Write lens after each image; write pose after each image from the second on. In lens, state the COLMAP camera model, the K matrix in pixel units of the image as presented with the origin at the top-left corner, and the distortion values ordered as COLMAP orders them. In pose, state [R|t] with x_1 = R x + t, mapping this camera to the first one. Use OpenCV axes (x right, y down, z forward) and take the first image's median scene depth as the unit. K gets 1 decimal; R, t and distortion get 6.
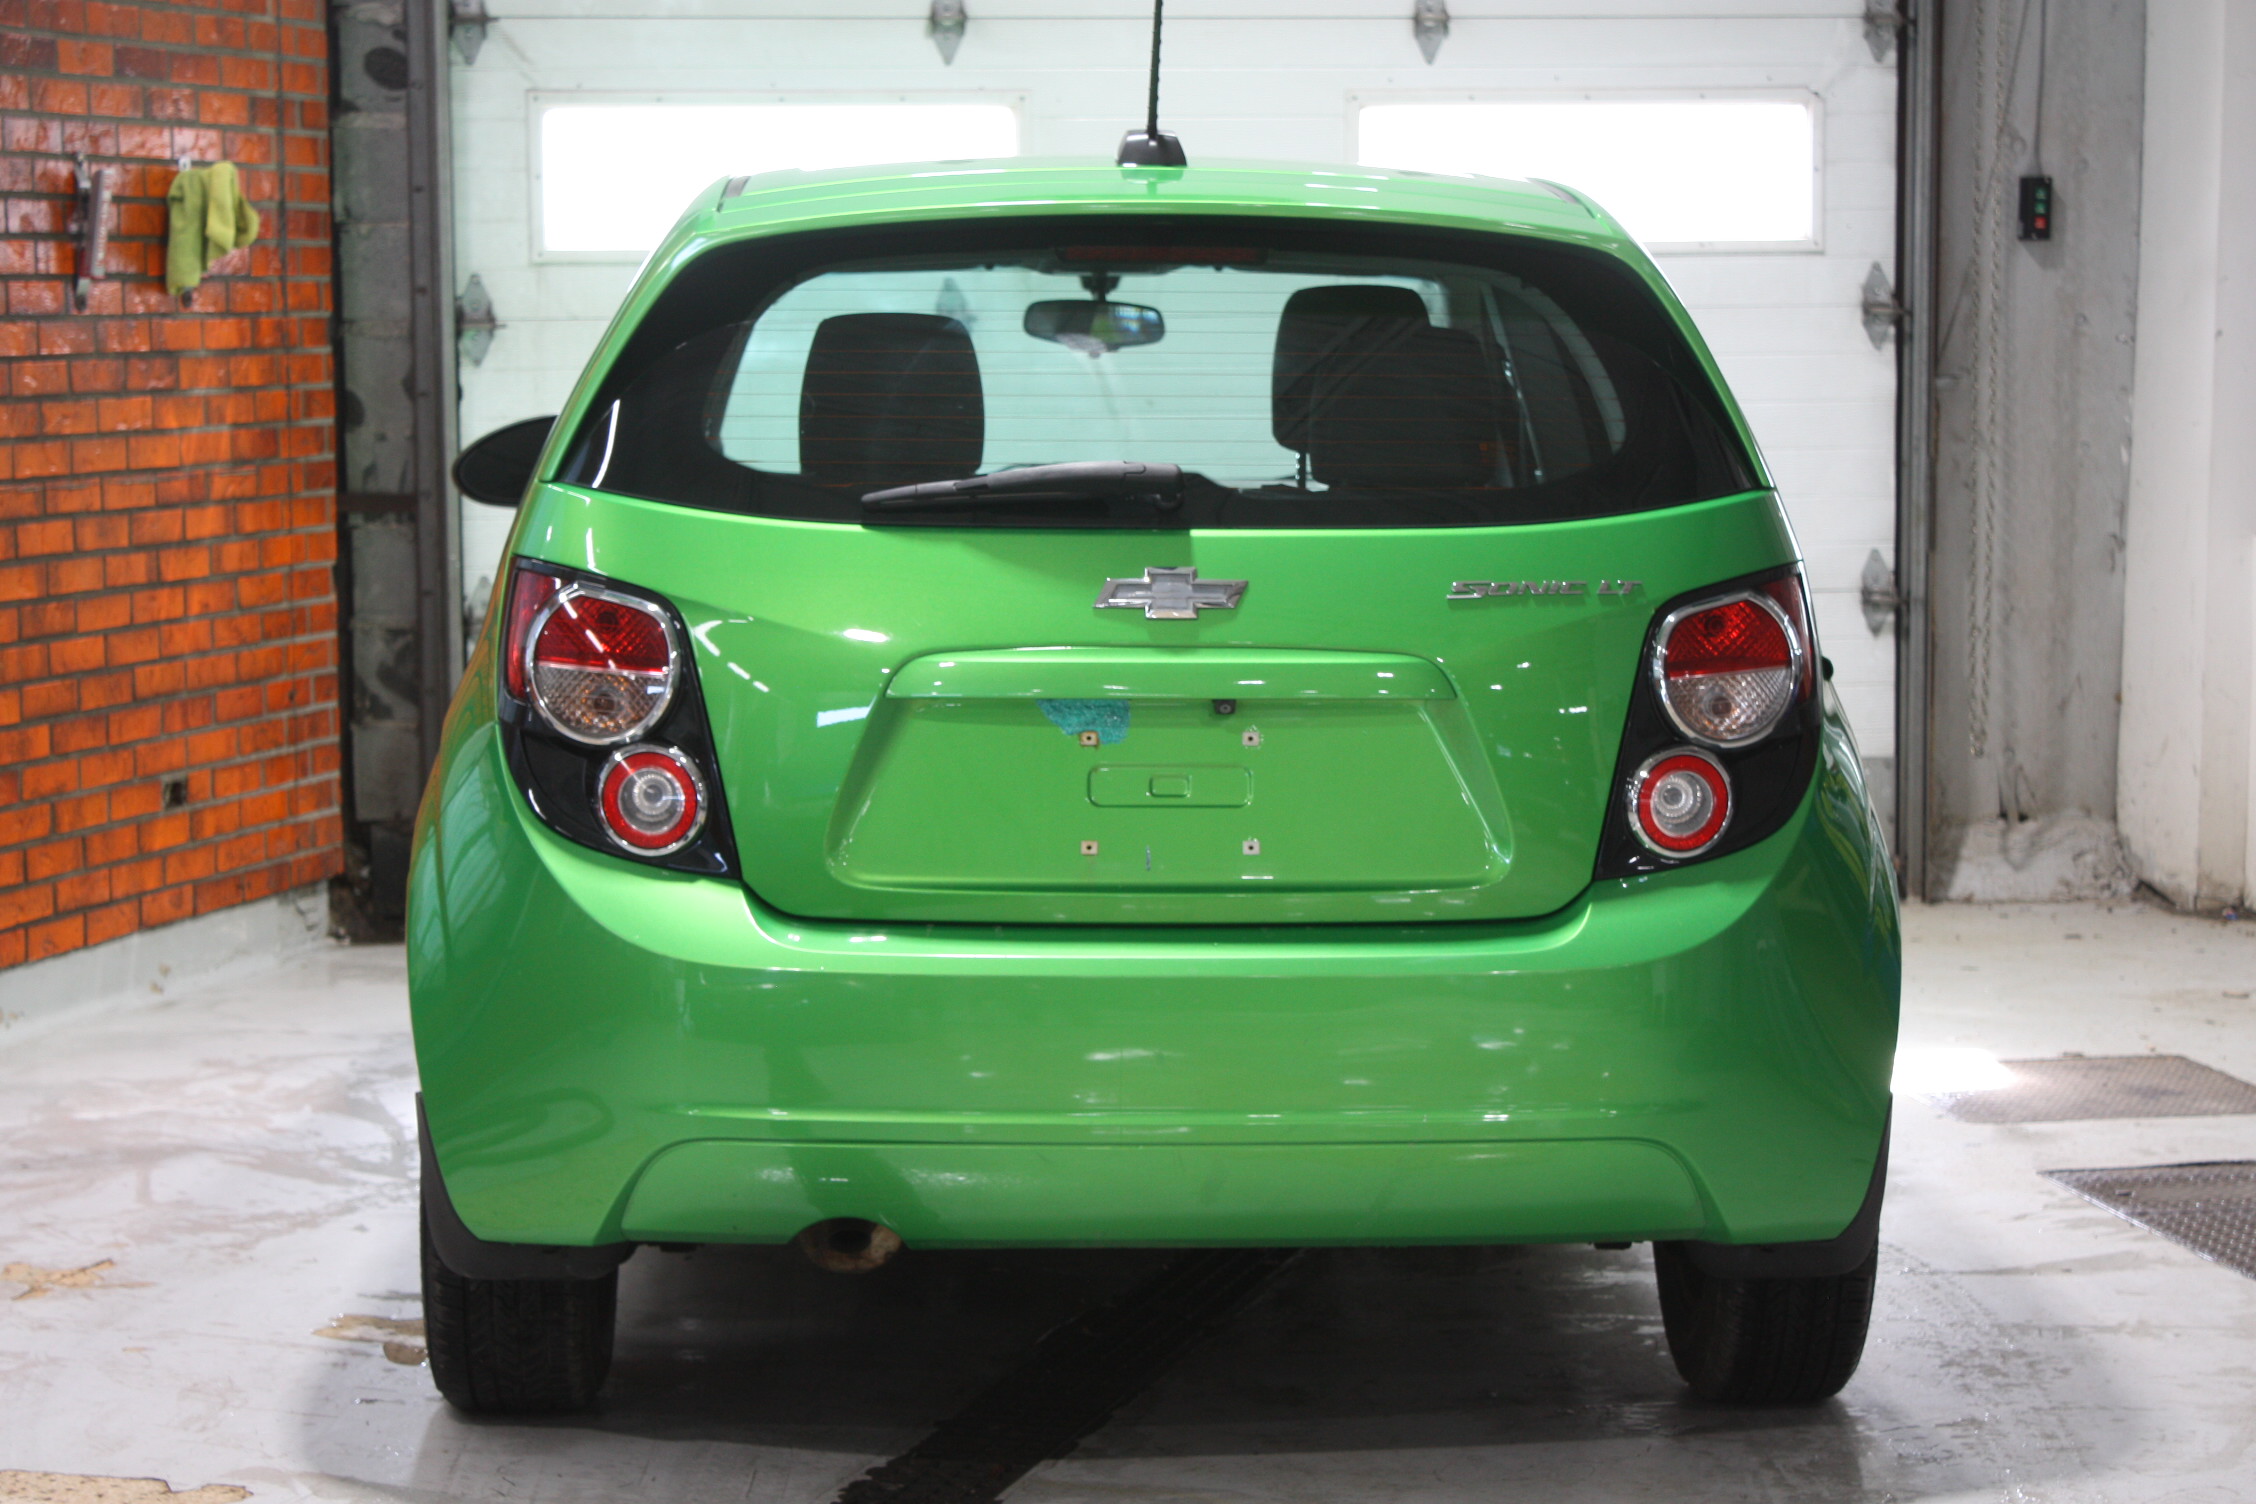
lens RADIAL K [[4944.0, 0, 1128.0], [0, 4944.0, 752.0], [0, 0, 1]] dist [0.062631, 0.374288]
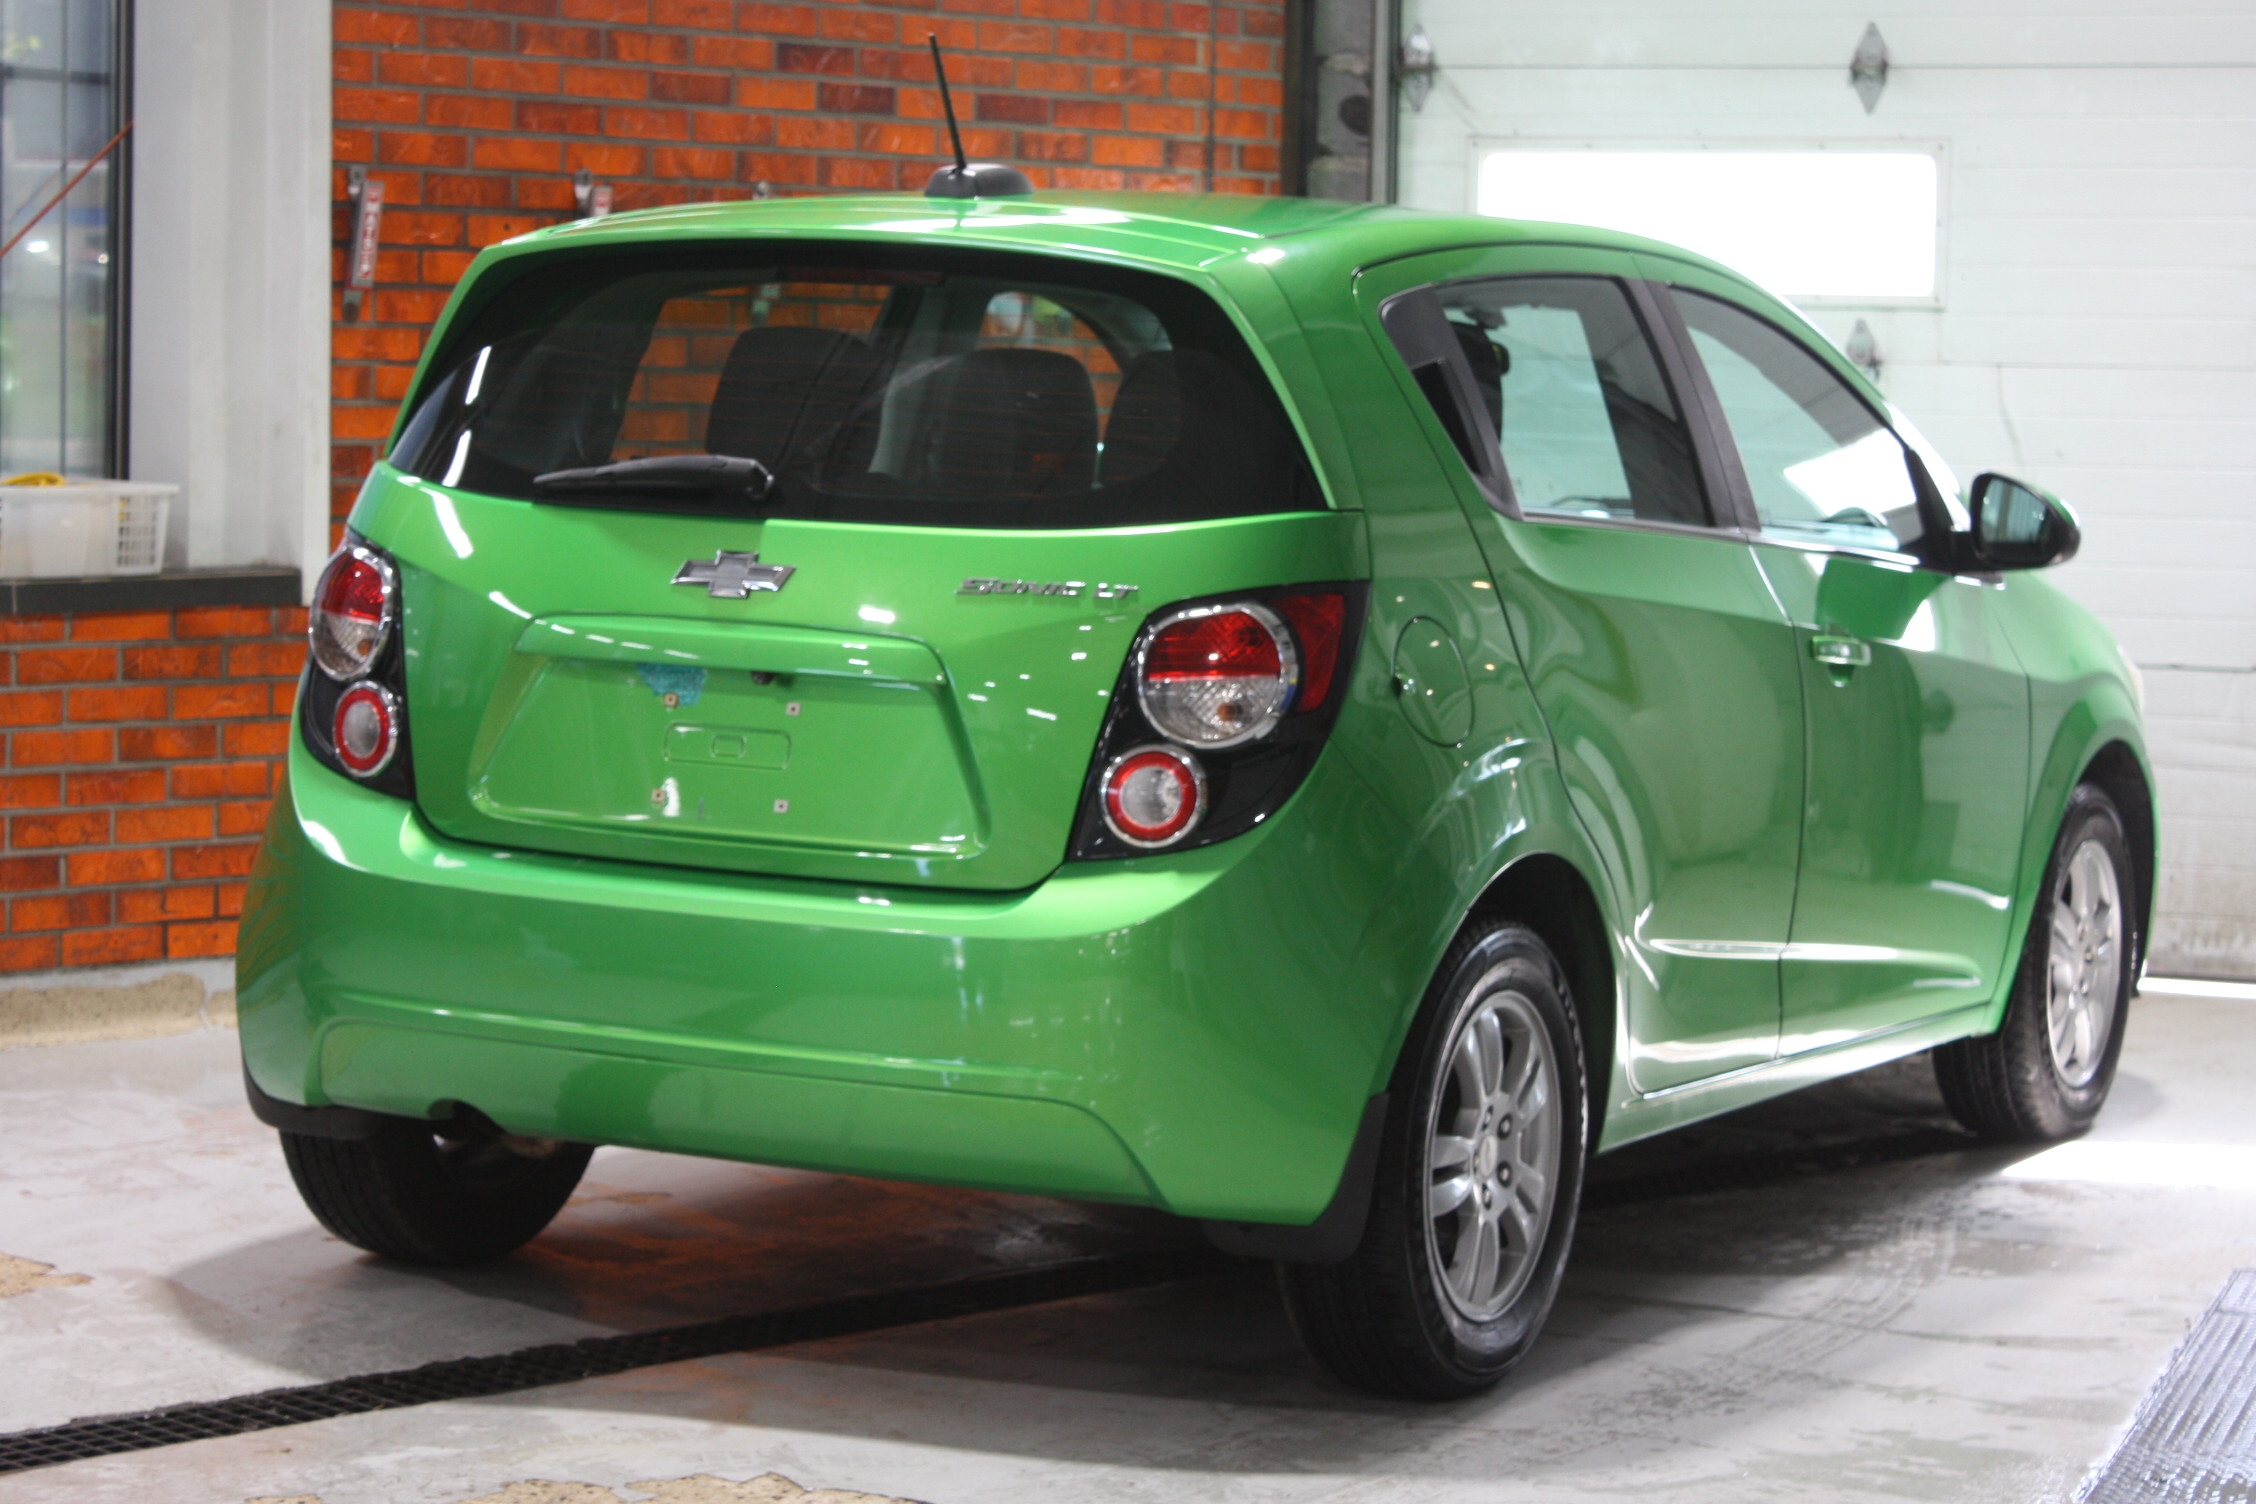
lens RADIAL K [[5204.2, 0, 1128.0], [0, 5204.2, 752.0], [0, 0, 1]] dist [0.140256, 0.565823]
pose [[0.863296, 0.068469, -0.500032, 0.407656], [-0.077378, 0.996998, 0.002926, -0.001379], [0.498731, 0.036165, 0.866002, 0.013245]]
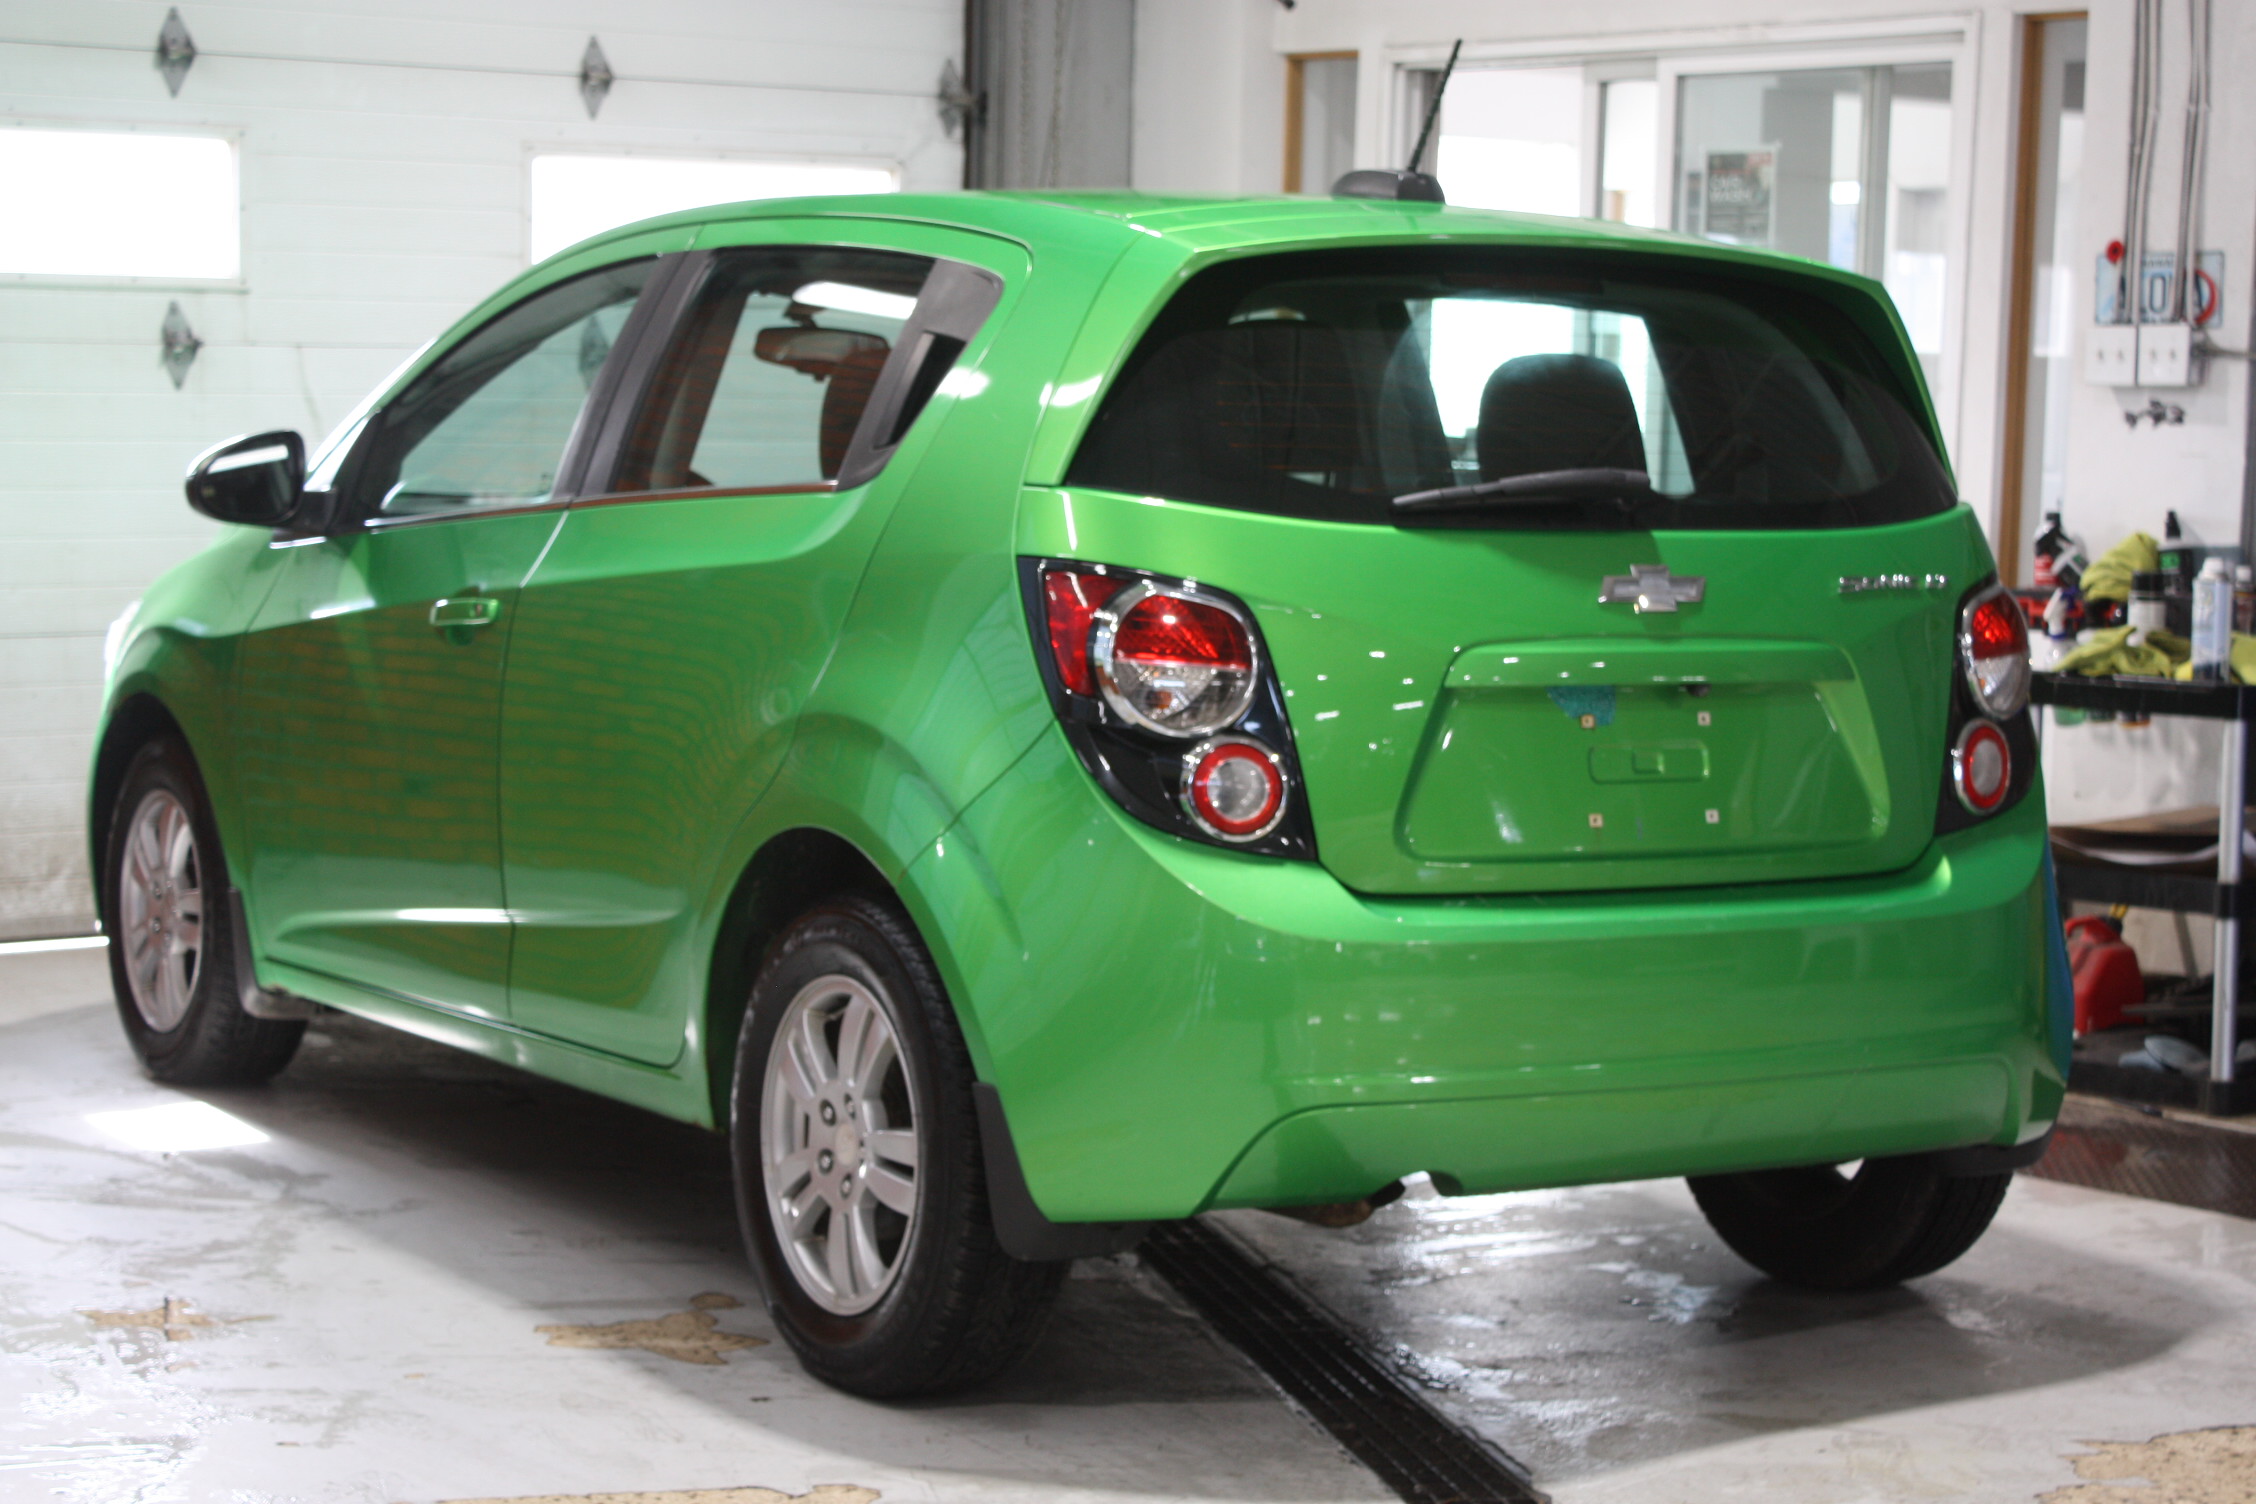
lens RADIAL K [[4552.6, 0, 1128.0], [0, 4552.6, 752.0], [0, 0, 1]] dist [-0.019028, 0.162711]
pose [[0.875146, -0.019713, 0.483456, -0.347761], [0.023880, 0.999712, -0.002464, 0.002309], [-0.483269, 0.013702, 0.875365, 0.101928]]
